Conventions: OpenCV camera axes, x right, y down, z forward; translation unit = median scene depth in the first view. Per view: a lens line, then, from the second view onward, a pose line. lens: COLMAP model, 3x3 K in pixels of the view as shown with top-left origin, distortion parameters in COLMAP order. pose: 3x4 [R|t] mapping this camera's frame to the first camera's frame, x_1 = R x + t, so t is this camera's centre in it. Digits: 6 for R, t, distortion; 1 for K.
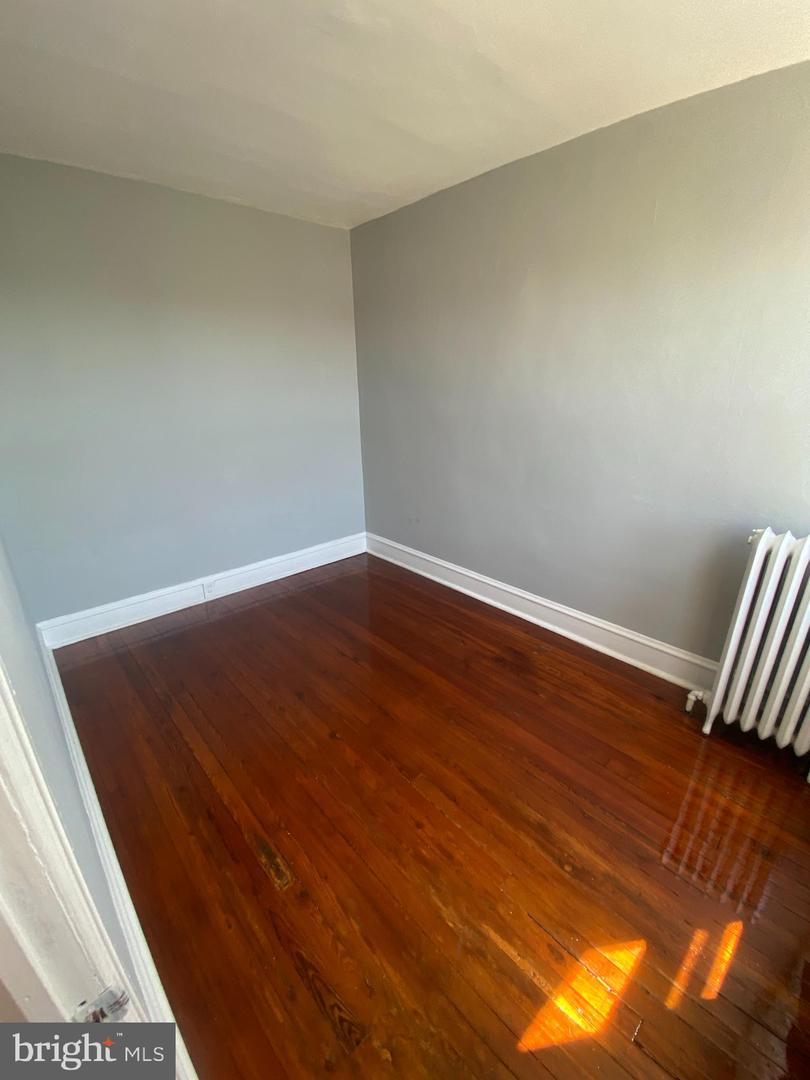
lens RADIAL K [[443.5, 0, 407.5], [0, 443.5, 541.0], [0, 0, 1]] dist [0.014426, -0.019272]
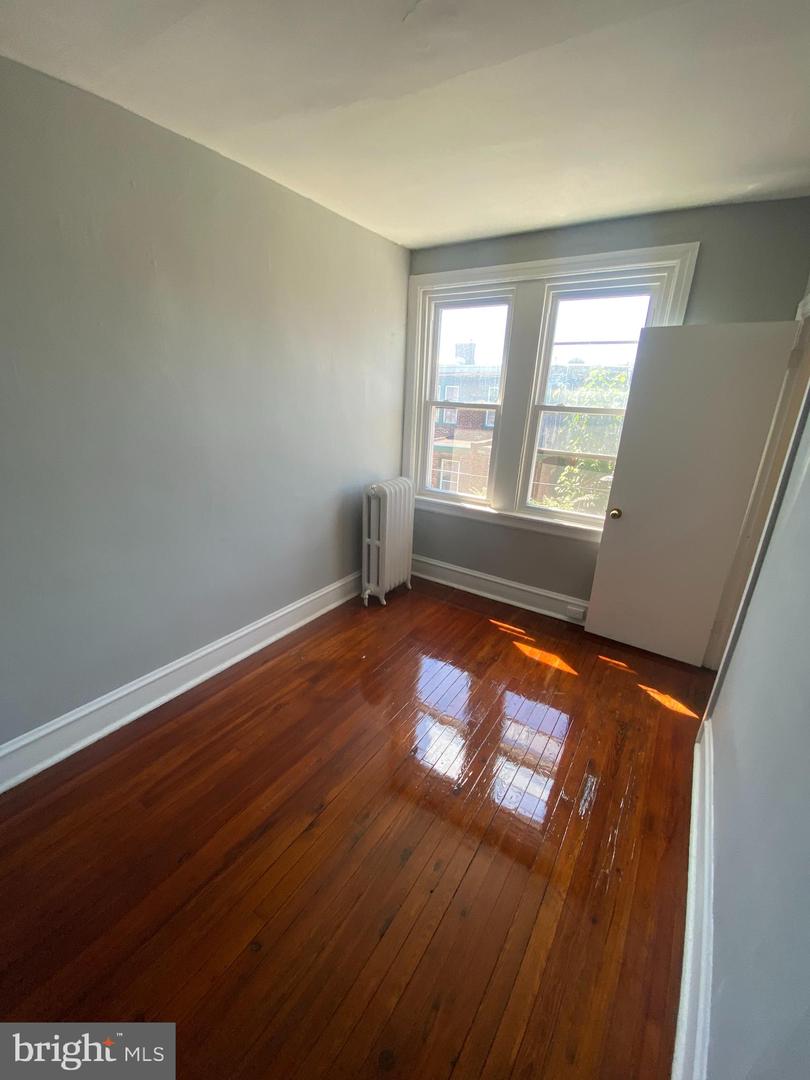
lens RADIAL K [[443.5, 0, 407.5], [0, 443.5, 541.0], [0, 0, 1]] dist [0.014426, -0.019272]
pose [[-0.246965, -0.319028, 0.915002, -1.057708], [0.303539, 0.871261, 0.385705, -0.523045], [-0.920257, 0.372994, -0.118333, 1.288177]]
